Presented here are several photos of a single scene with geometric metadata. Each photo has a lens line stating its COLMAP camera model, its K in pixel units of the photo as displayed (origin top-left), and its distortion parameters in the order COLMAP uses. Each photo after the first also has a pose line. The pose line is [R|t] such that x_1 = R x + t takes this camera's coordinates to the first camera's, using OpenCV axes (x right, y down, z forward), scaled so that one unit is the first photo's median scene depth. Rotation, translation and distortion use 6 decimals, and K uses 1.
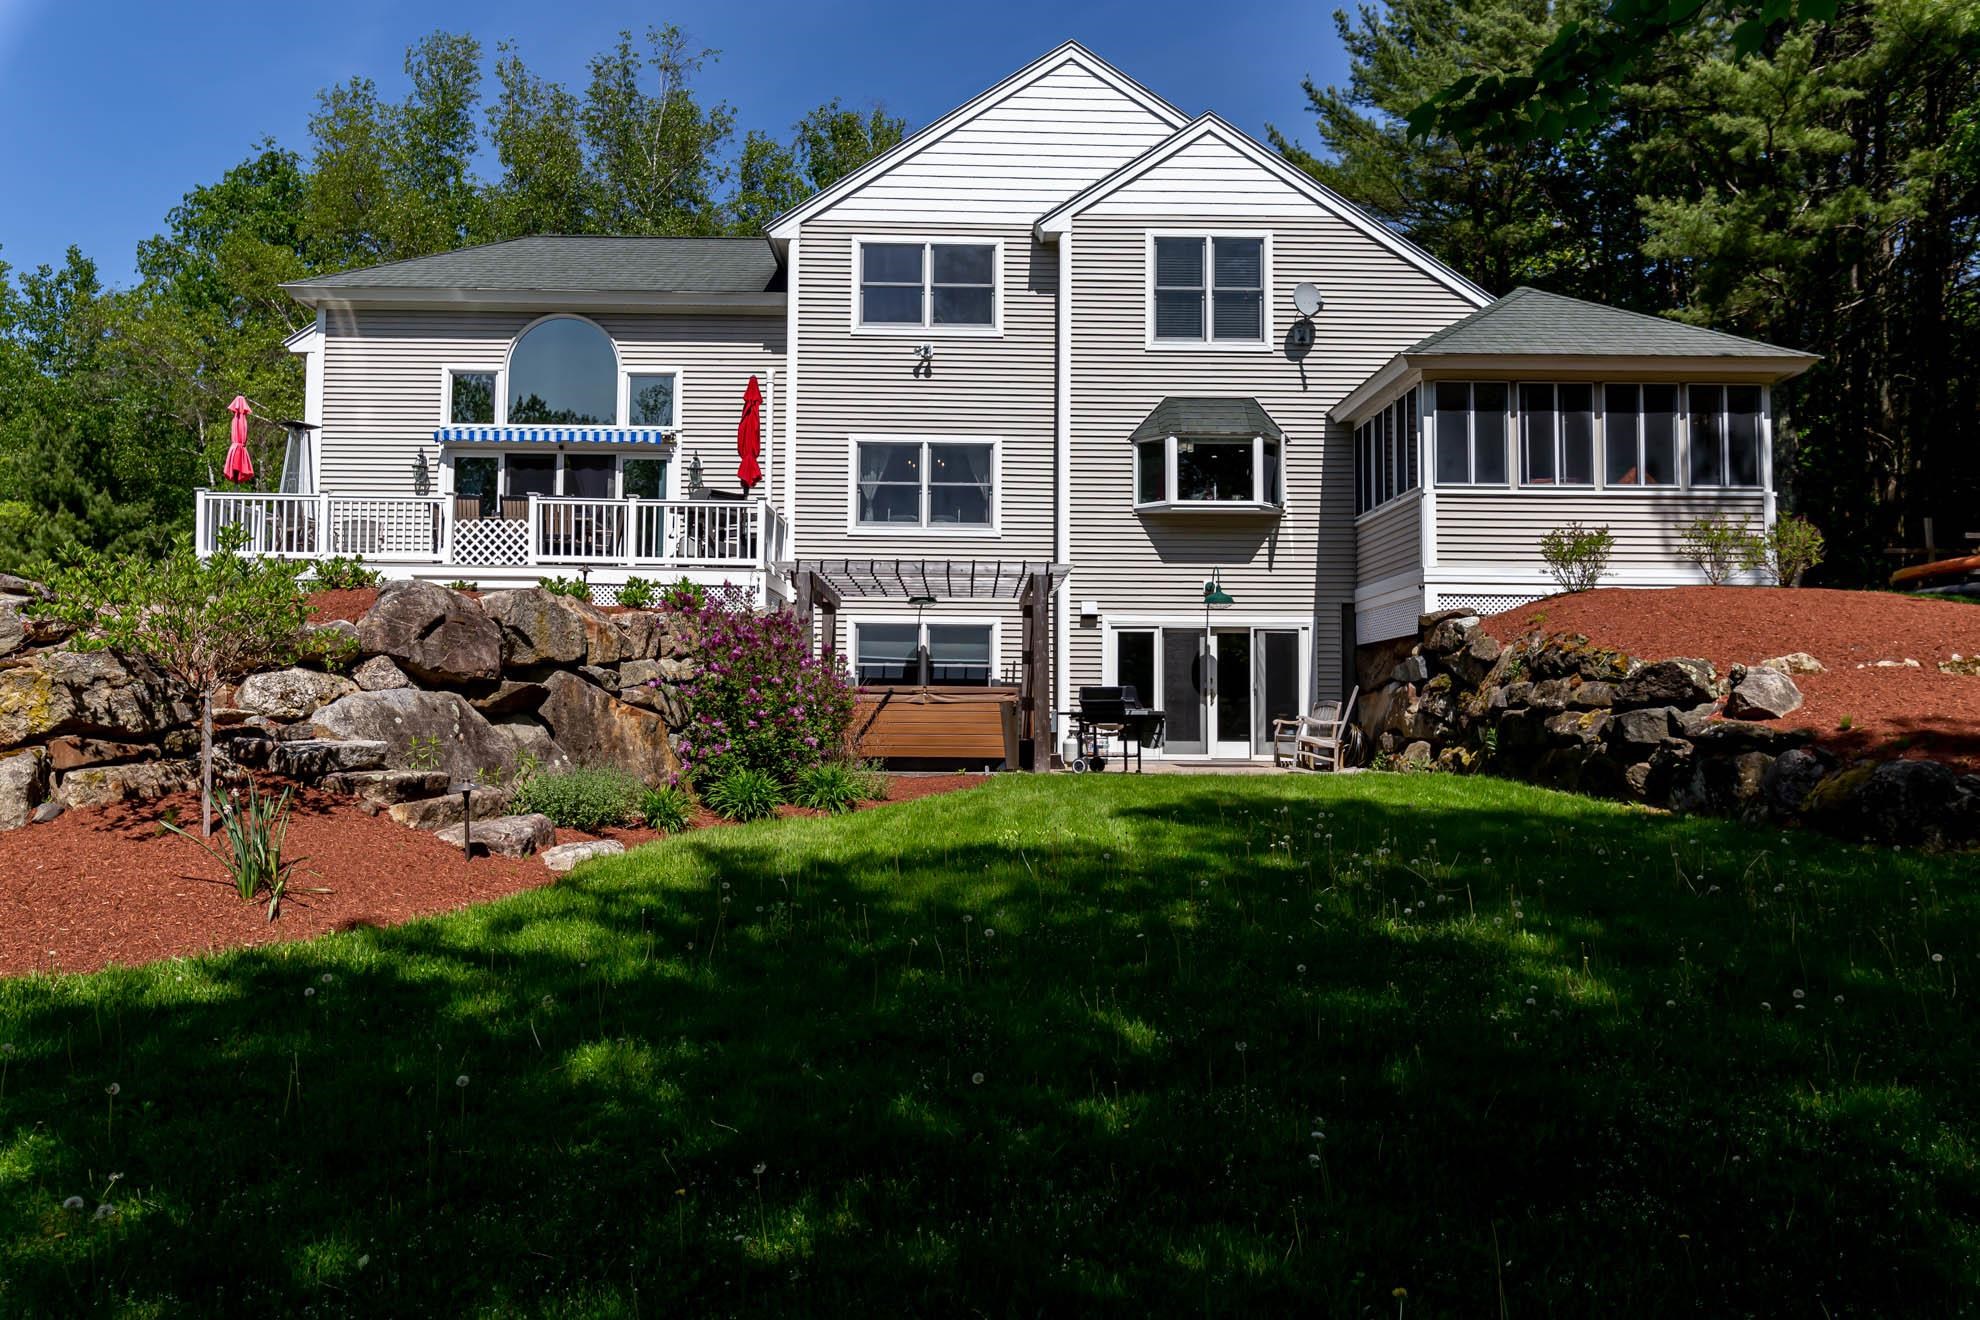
lens RADIAL K [[1351.9, 0, 990.0], [0, 1351.9, 660.0], [0, 0, 1]] dist [-0.002961, 0.001298]
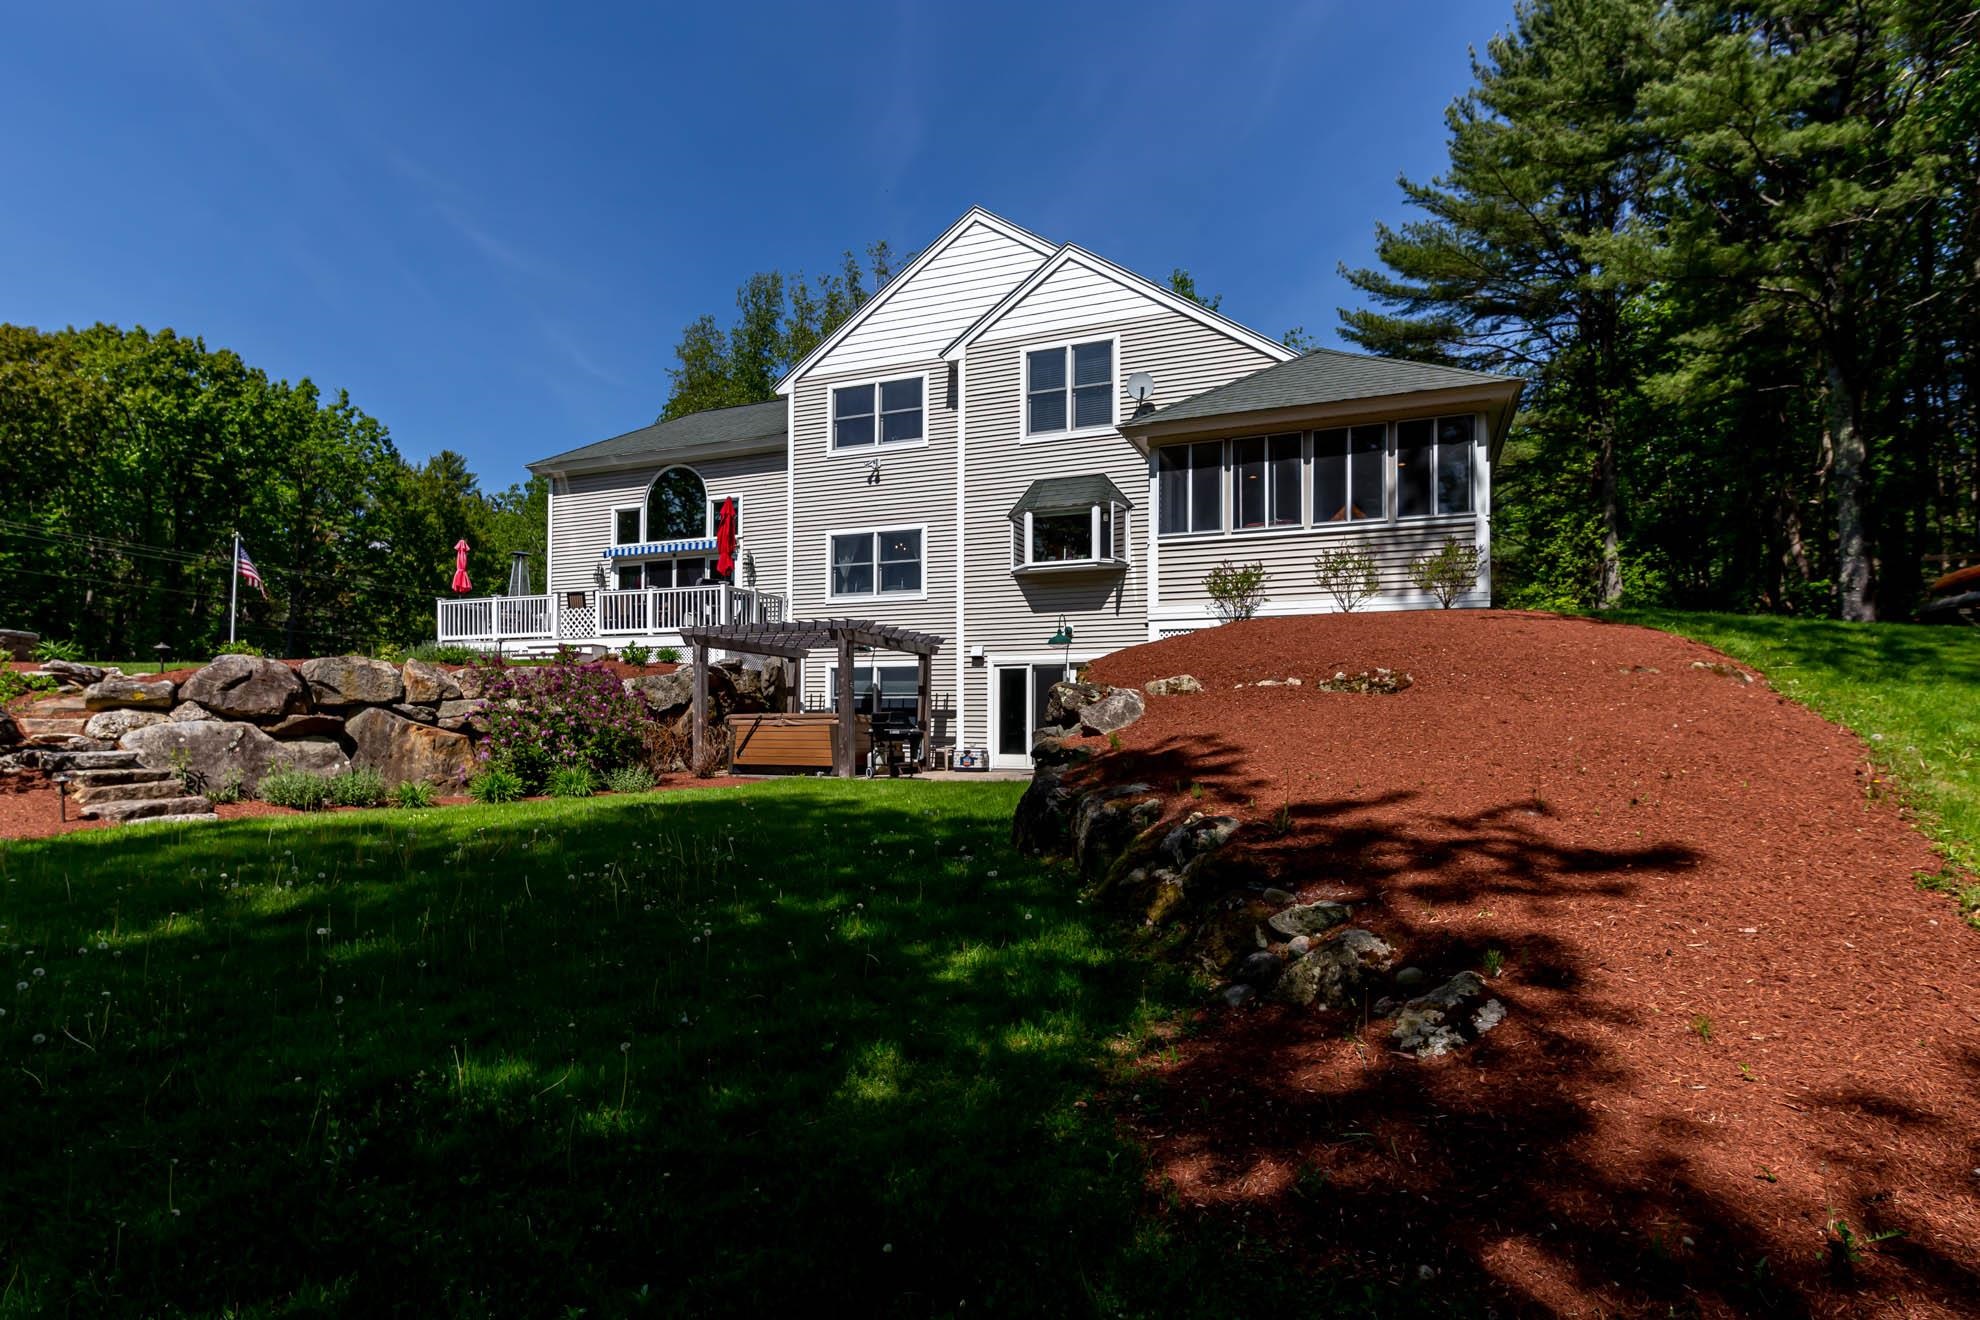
lens RADIAL K [[1011.0, 0, 985.2], [0, 1011.0, 730.4], [0, 0, 1]] dist [-0.004185, -0.001482]
pose [[0.918635, -0.005083, -0.395075, 0.453657], [0.019946, 0.999239, 0.033523, 0.005103], [0.394604, -0.038676, 0.918037, 0.110573]]
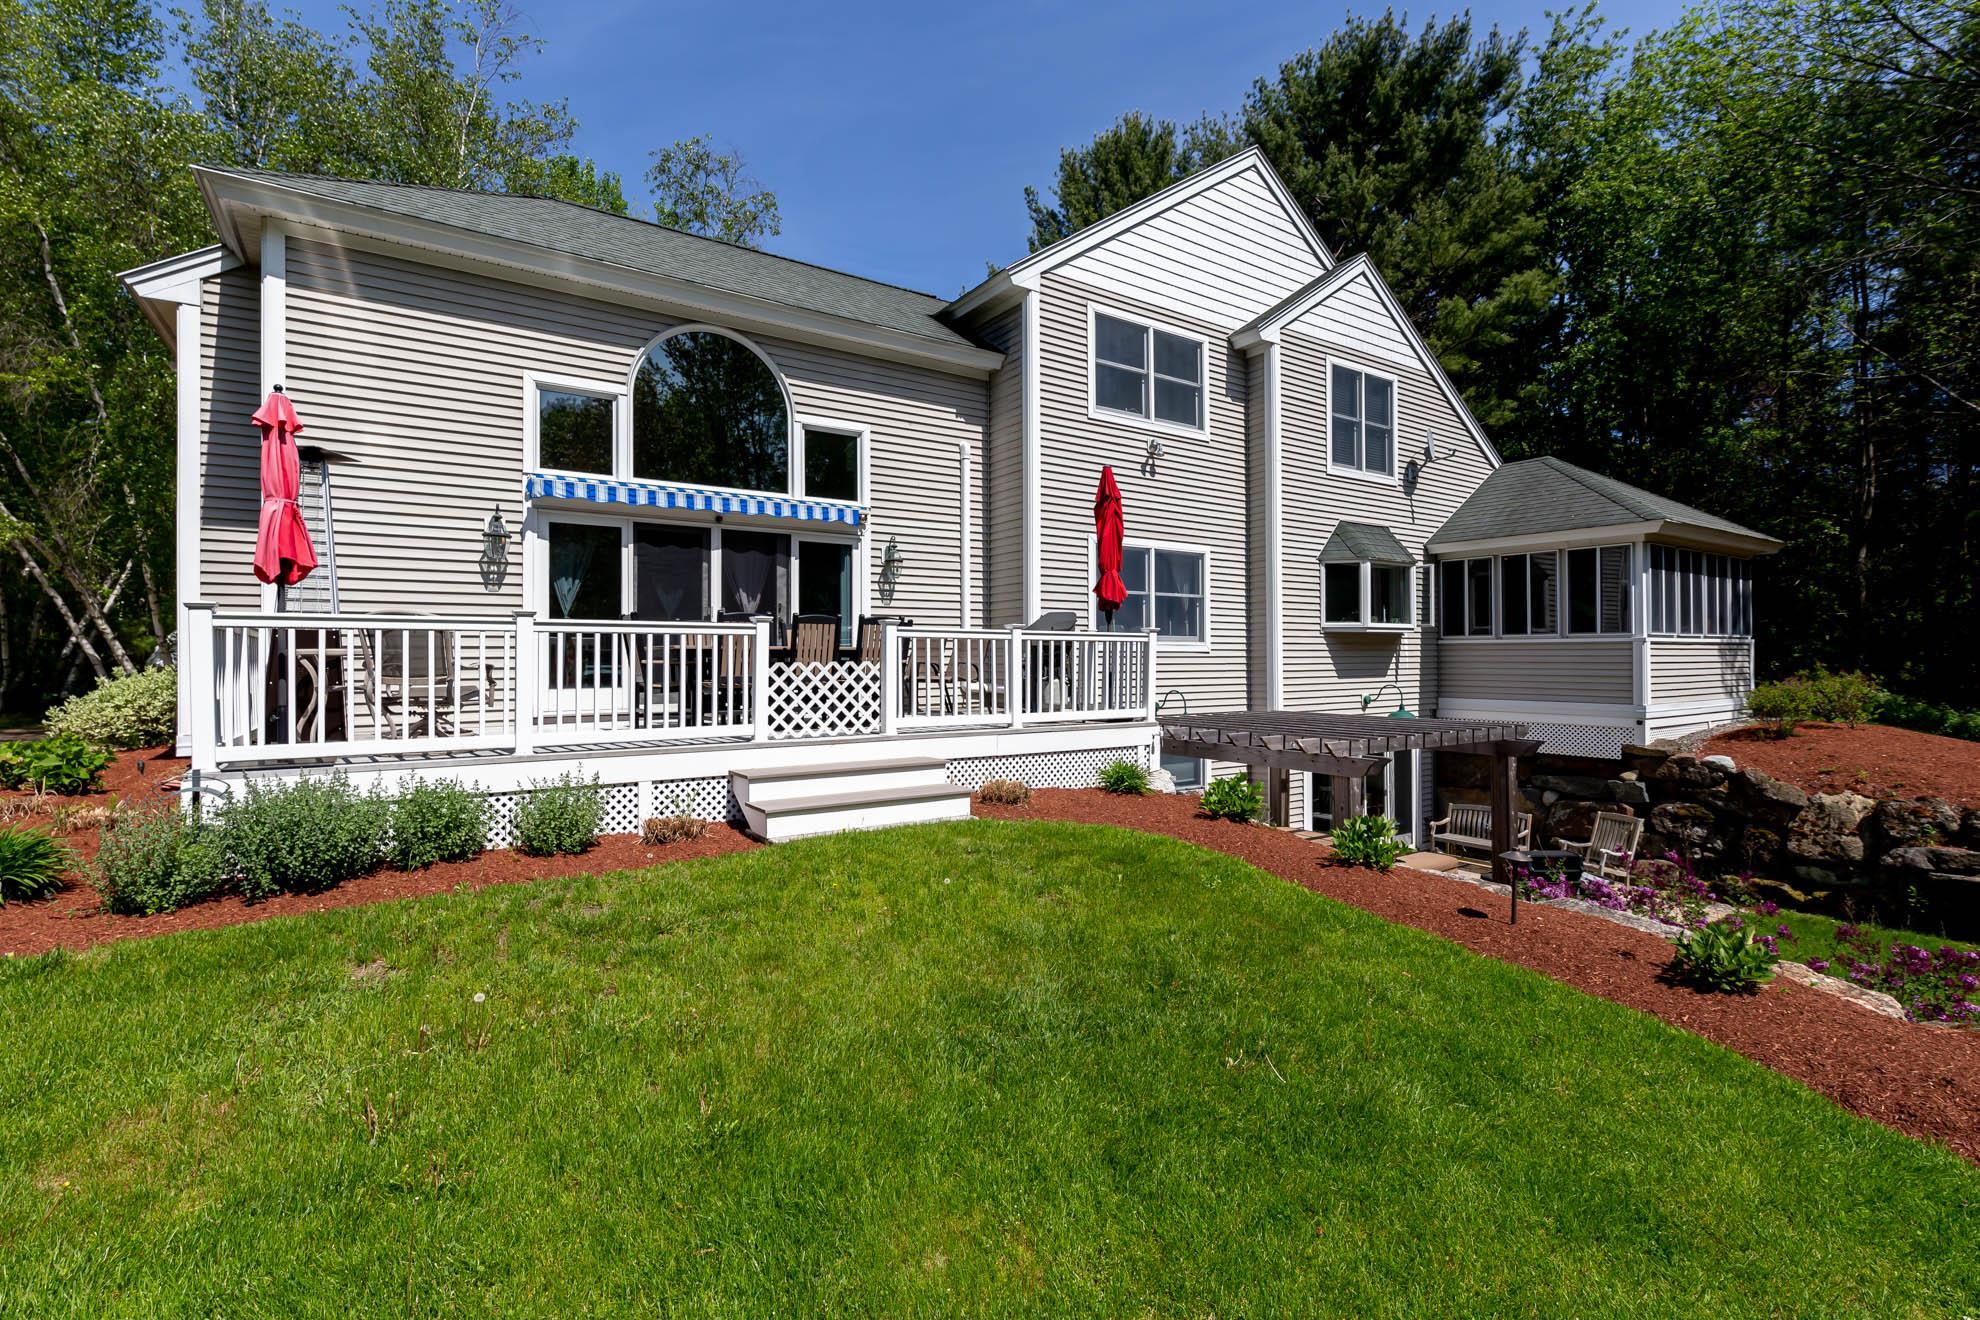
lens RADIAL K [[866.7, 0, 990.0], [0, 866.7, 660.0], [0, 0, 1]] dist [-0.001332, -0.000064]
pose [[0.850445, -0.009040, 0.525987, -0.452239], [-0.010757, 0.999344, 0.034567, -0.105896], [-0.525955, -0.035056, 0.849790, 0.563842]]
